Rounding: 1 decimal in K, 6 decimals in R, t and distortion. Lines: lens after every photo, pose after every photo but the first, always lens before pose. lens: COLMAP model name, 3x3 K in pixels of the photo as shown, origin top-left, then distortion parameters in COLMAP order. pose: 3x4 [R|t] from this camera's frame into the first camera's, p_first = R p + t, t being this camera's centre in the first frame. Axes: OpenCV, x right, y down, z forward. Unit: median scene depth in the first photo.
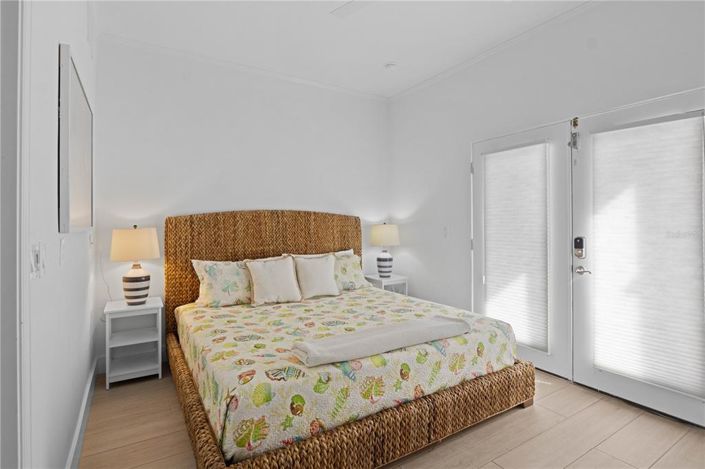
lens RADIAL K [[353.2, 0, 351.7], [0, 353.2, 228.9], [0, 0, 1]] dist [-0.002589, -0.000698]
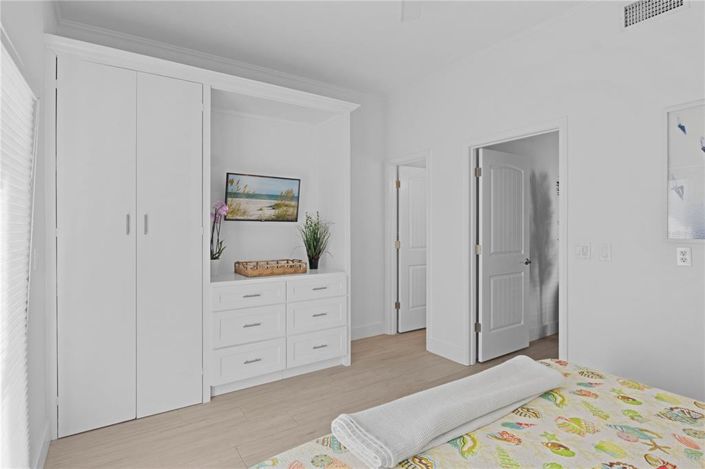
lens RADIAL K [[353.2, 0, 353.2], [0, 353.2, 231.0], [0, 0, 1]] dist [-0.002589, -0.000698]
pose [[-0.999865, 0.000137, -0.016424, 0.342964], [-0.000135, 0.999863, 0.016539, -0.042688], [0.016424, 0.016539, -0.999728, 1.742475]]
